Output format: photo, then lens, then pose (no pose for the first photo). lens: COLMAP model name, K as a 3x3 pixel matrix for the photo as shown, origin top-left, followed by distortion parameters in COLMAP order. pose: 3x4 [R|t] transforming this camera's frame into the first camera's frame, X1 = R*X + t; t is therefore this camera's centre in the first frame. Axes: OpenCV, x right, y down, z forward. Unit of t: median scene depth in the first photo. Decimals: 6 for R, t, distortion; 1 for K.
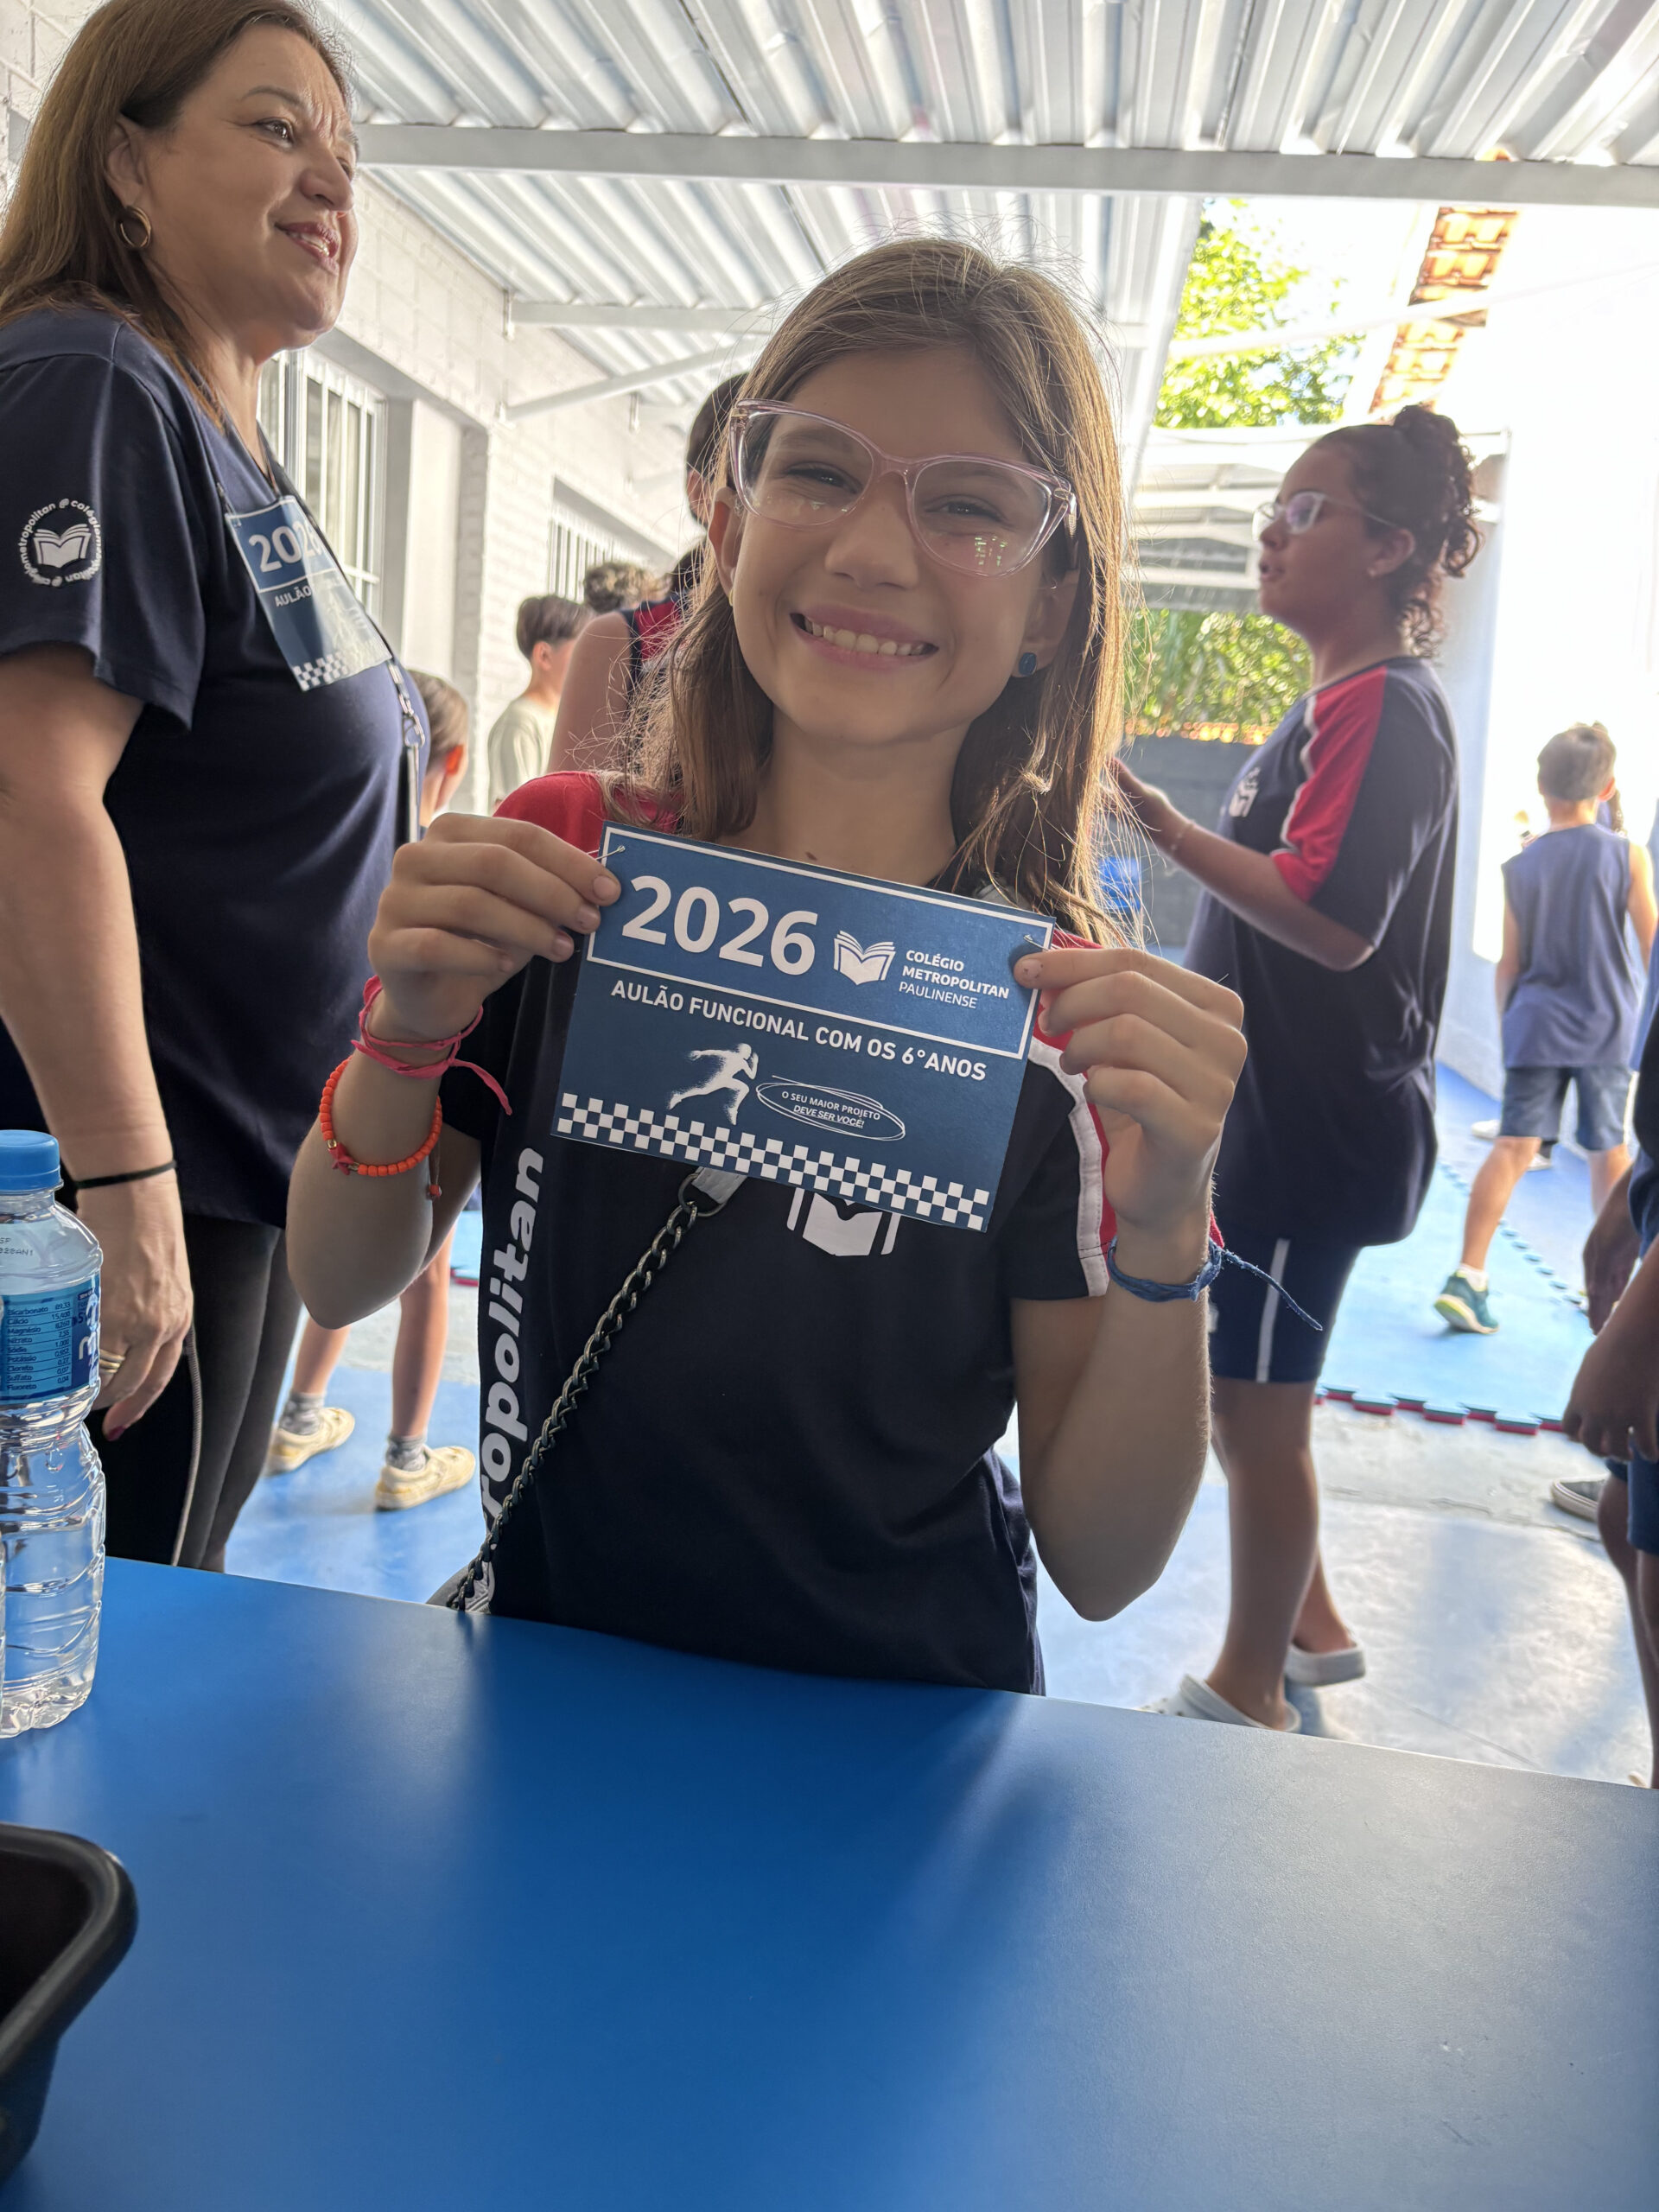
lens RADIAL K [[1683.5, 0, 829.5], [0, 1683.5, 1106.0], [0, 0, 1]] dist [0.038200, -0.056594]
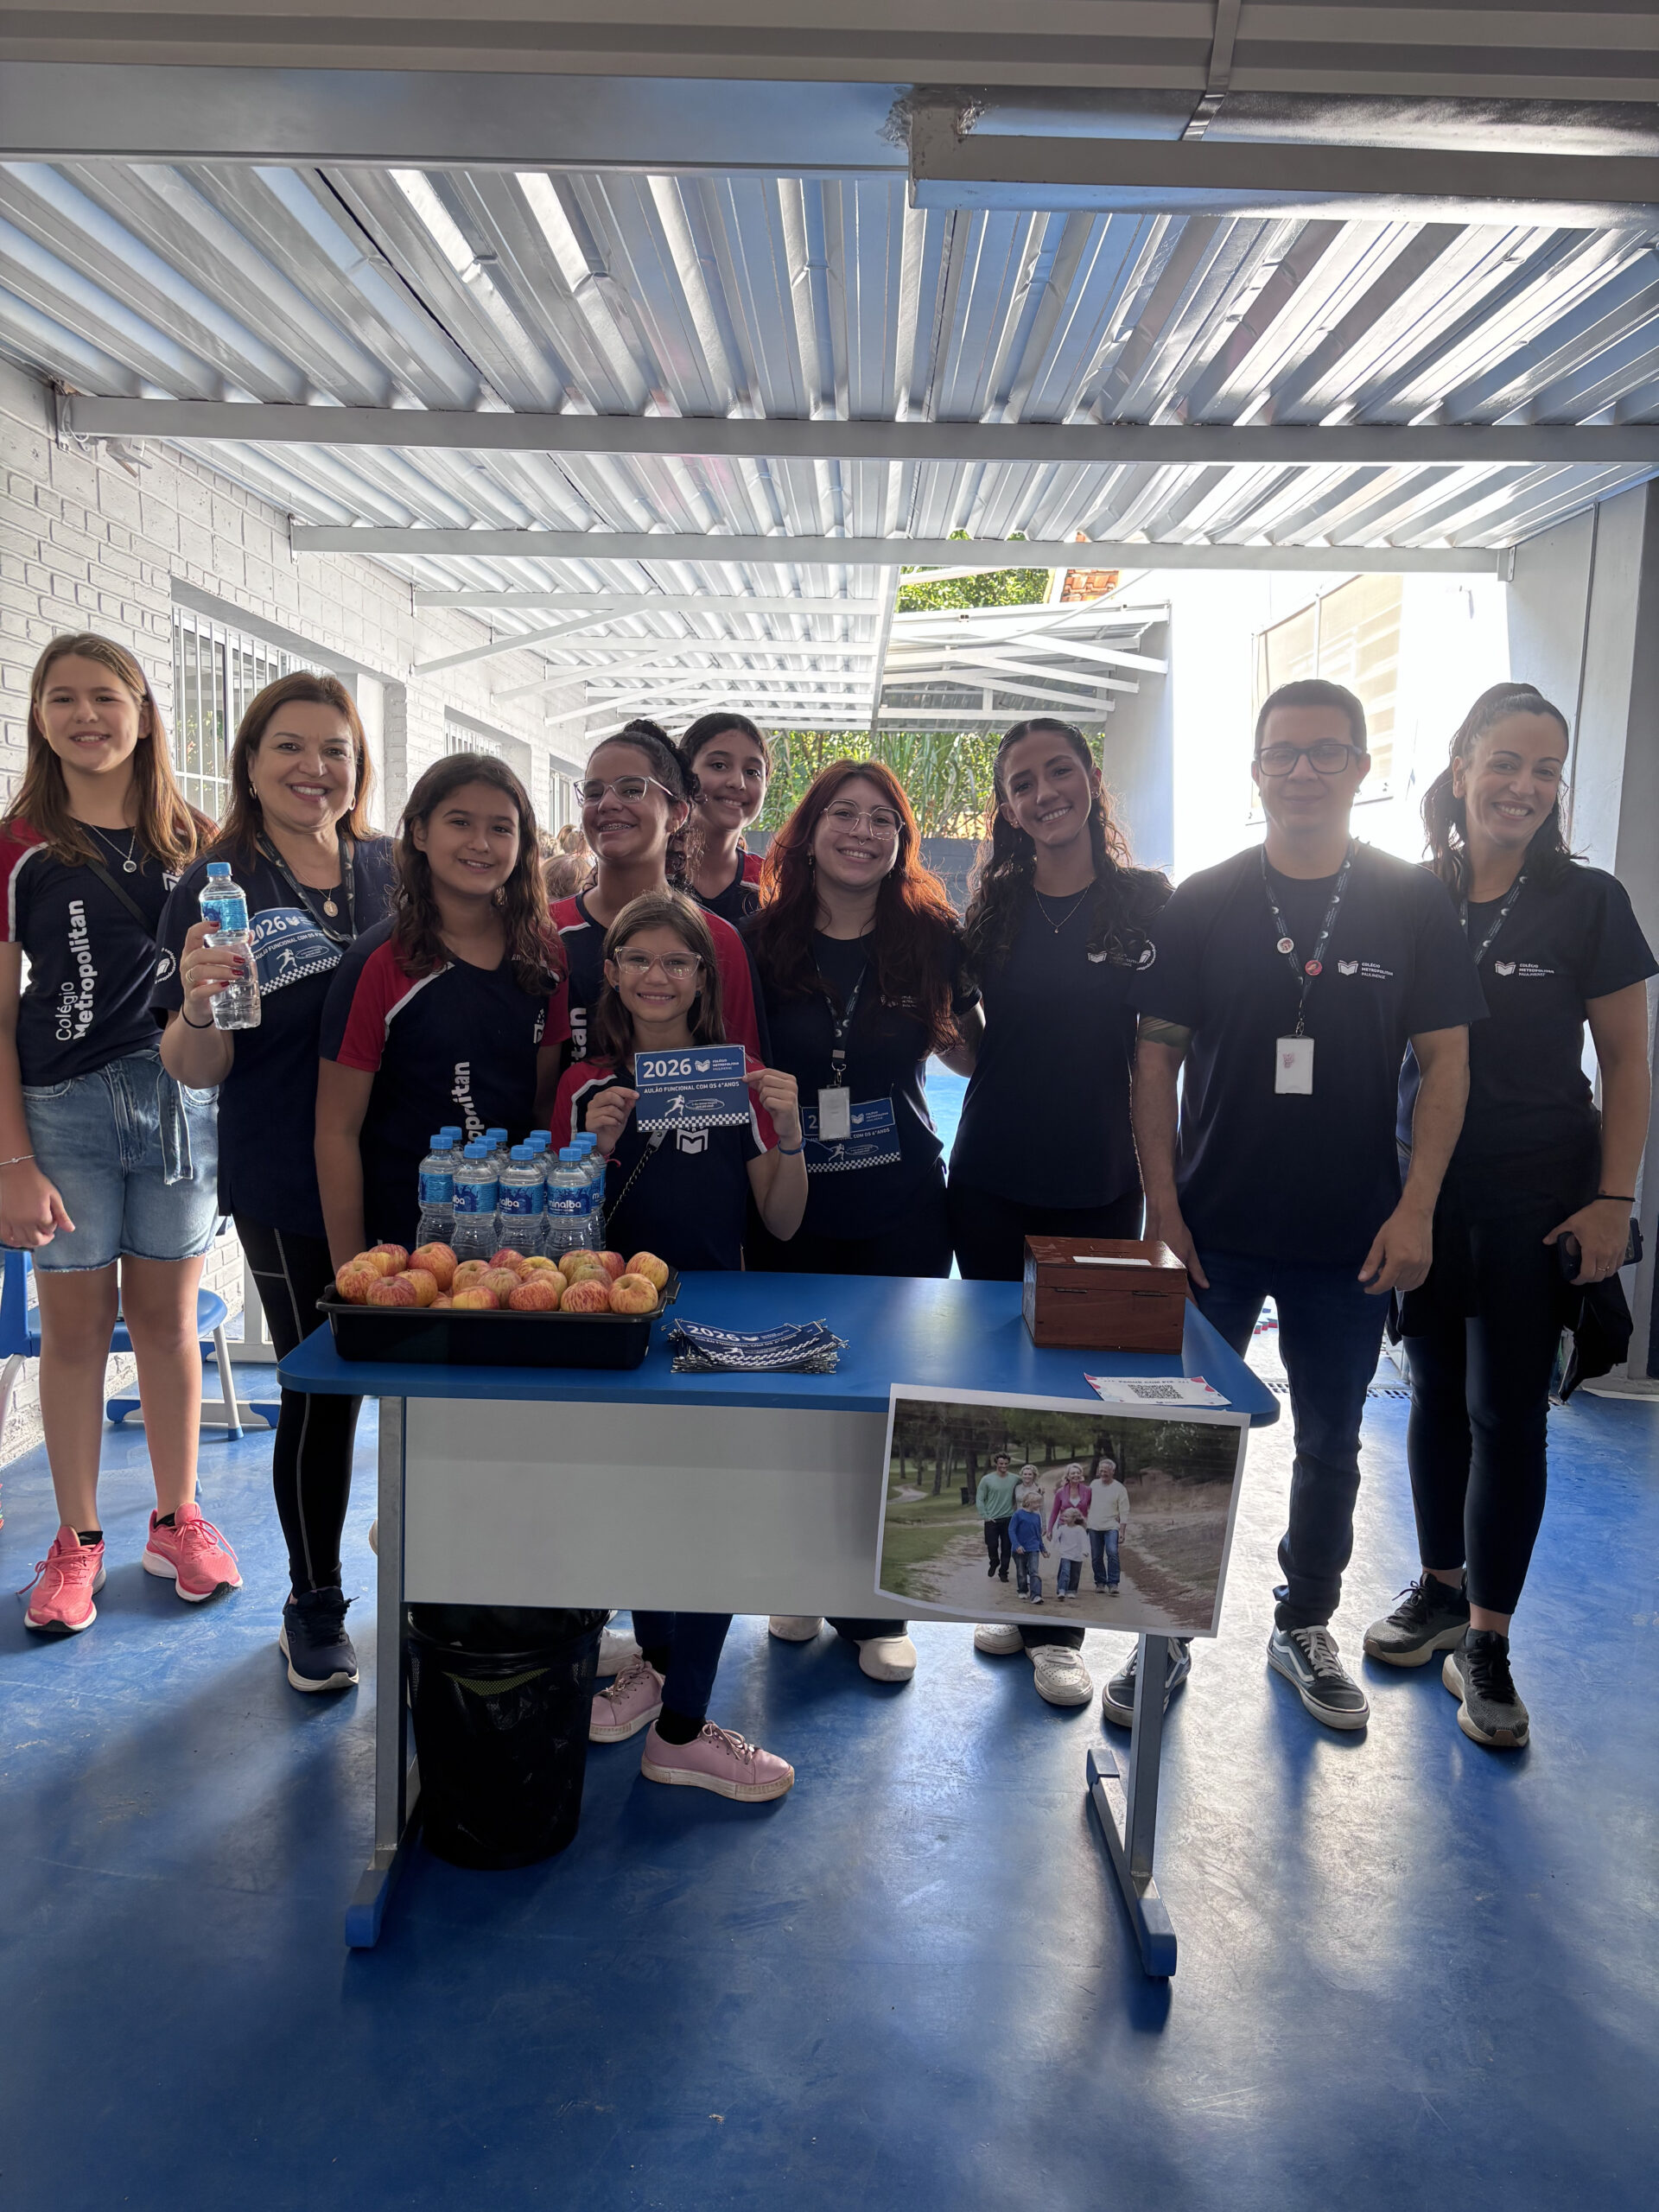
lens RADIAL K [[1688.2, 0, 829.9], [0, 1688.2, 1098.6], [0, 0, 1]] dist [0.042620, -0.063026]
pose [[0.990908, -0.070924, 0.114333, -0.043118], [0.076474, 0.996060, -0.044902, 0.018985], [-0.110698, 0.053237, 0.992427, -0.375343]]
